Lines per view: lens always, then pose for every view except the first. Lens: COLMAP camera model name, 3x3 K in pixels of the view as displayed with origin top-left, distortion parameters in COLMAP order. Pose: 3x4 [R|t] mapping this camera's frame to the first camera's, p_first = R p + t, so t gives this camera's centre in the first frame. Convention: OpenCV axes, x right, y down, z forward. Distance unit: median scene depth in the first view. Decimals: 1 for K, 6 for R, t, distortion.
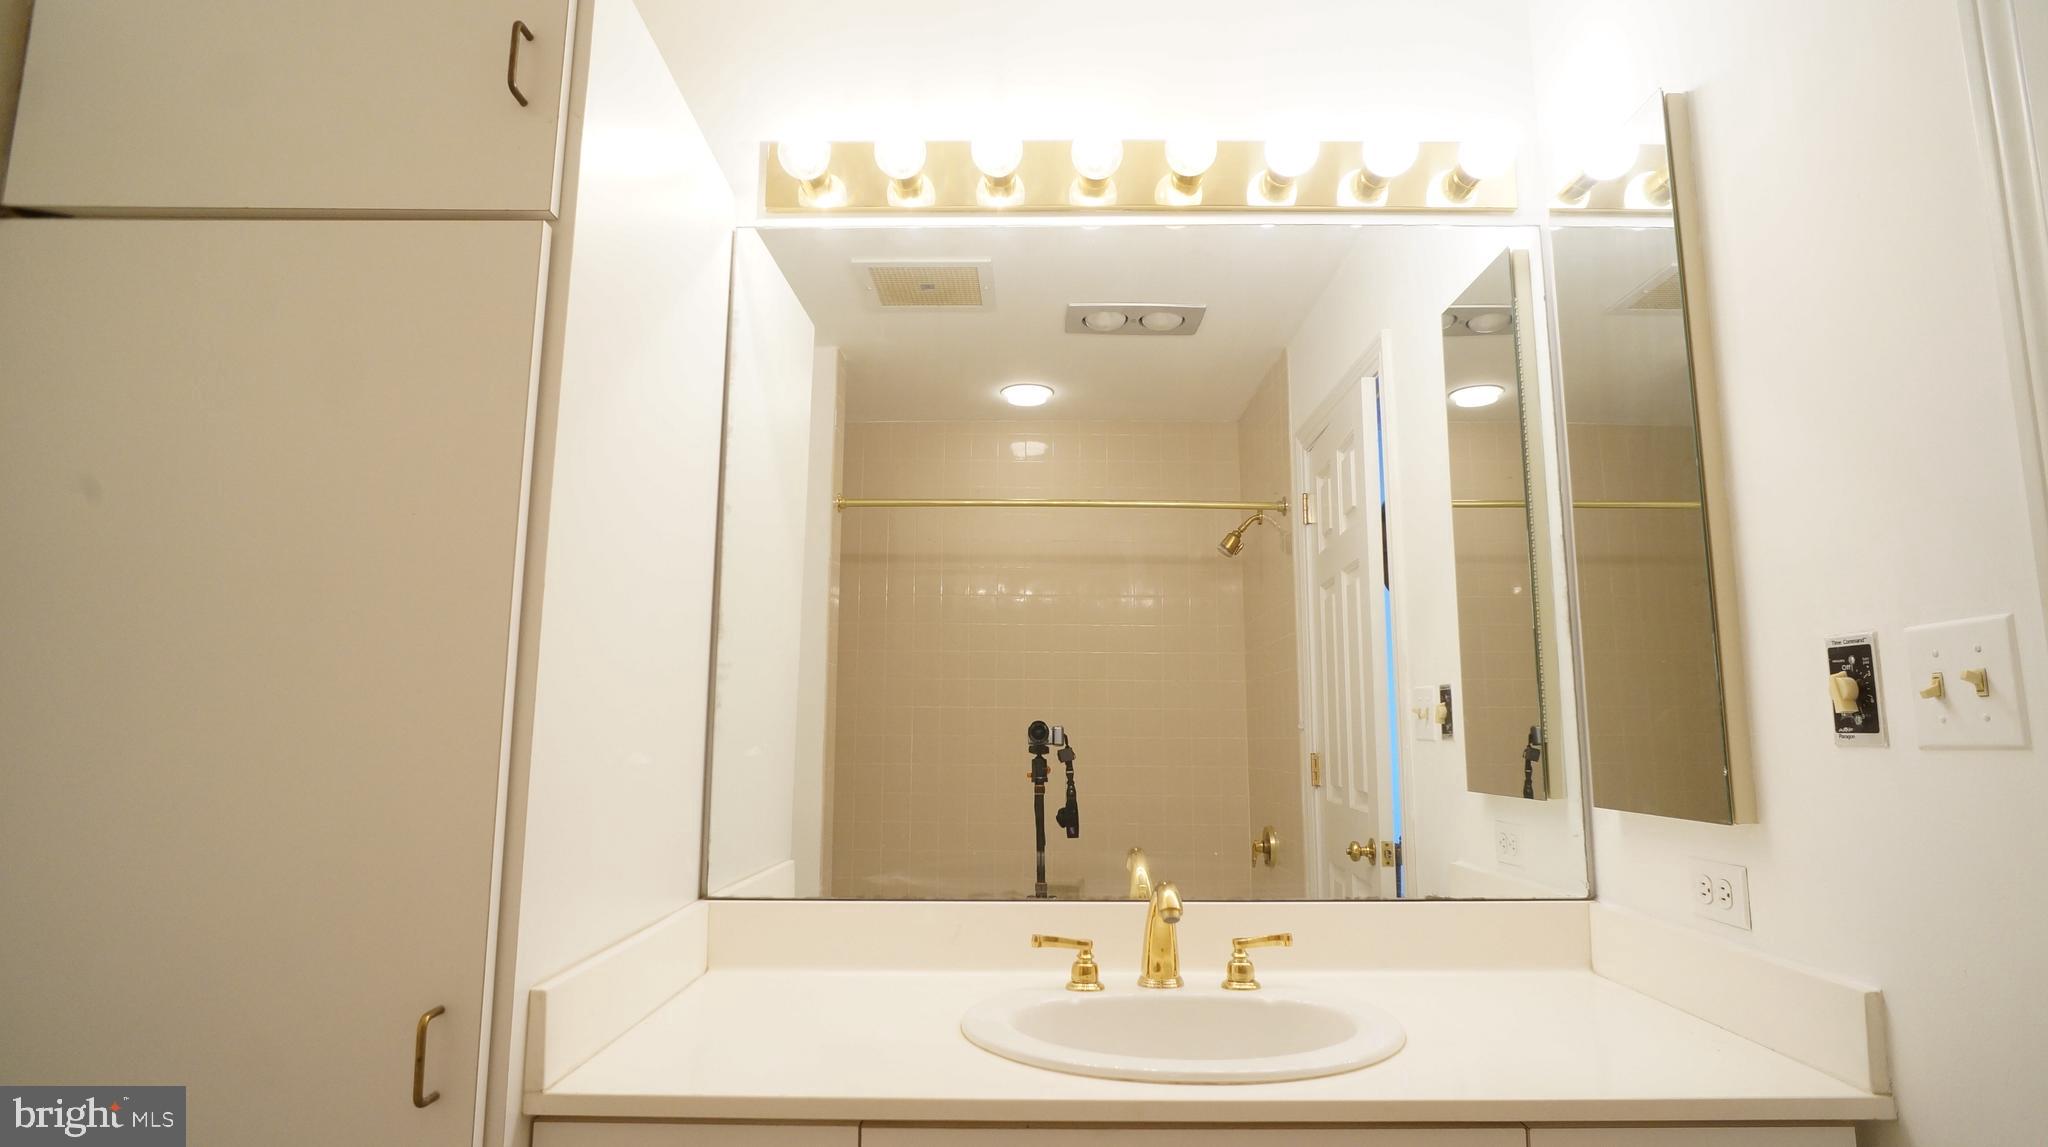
lens RADIAL K [[1072.1, 0, 1031.5], [0, 1072.1, 568.2], [0, 0, 1]] dist [-0.035249, 0.015738]
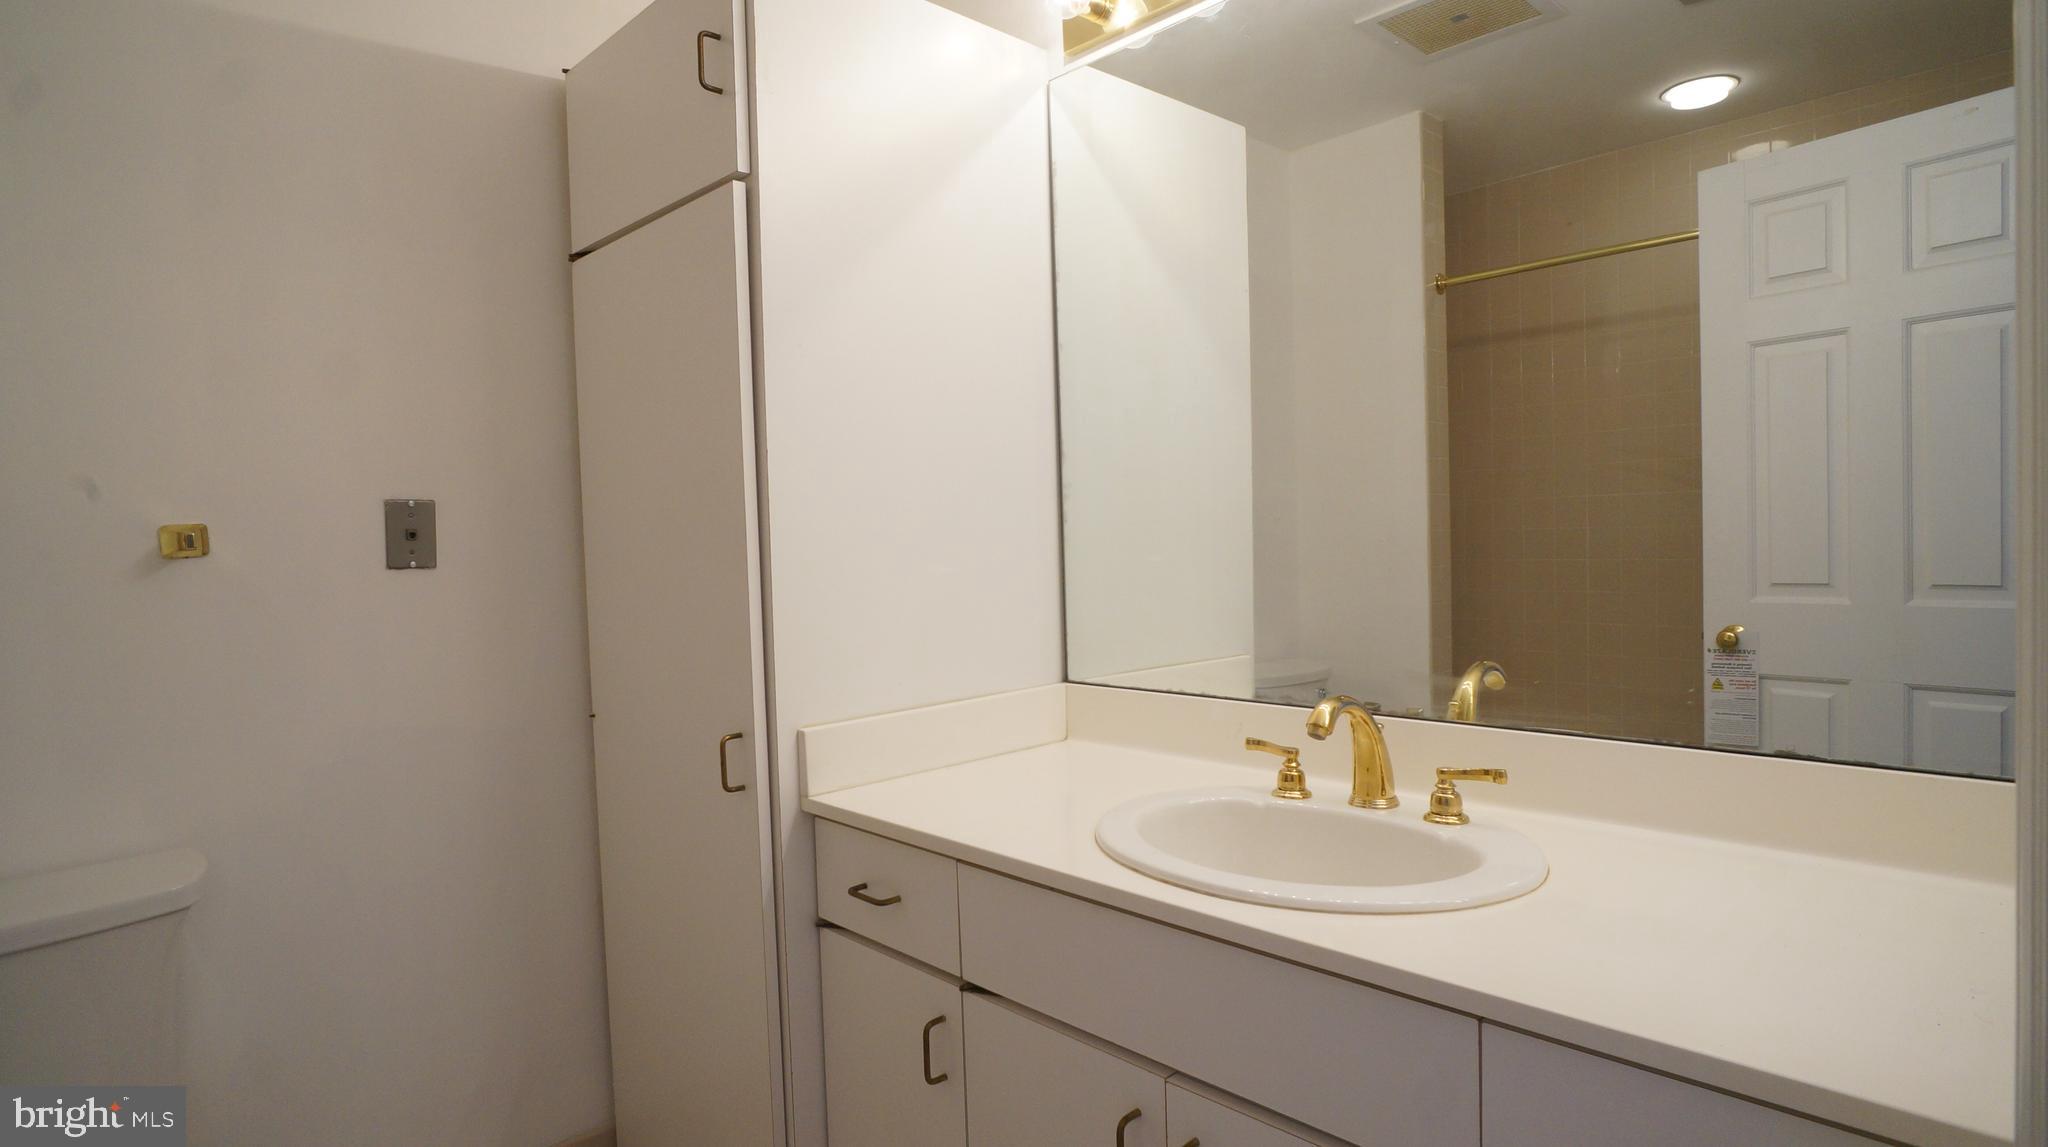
lens RADIAL K [[1072.1, 0, 1046.1], [0, 1072.1, 570.8], [0, 0, 1]] dist [-0.035249, 0.015738]
pose [[0.696230, -0.001672, -0.717816, 0.603724], [0.141984, 0.980561, 0.135430, 0.022915], [0.703636, -0.196209, 0.682934, 0.203193]]
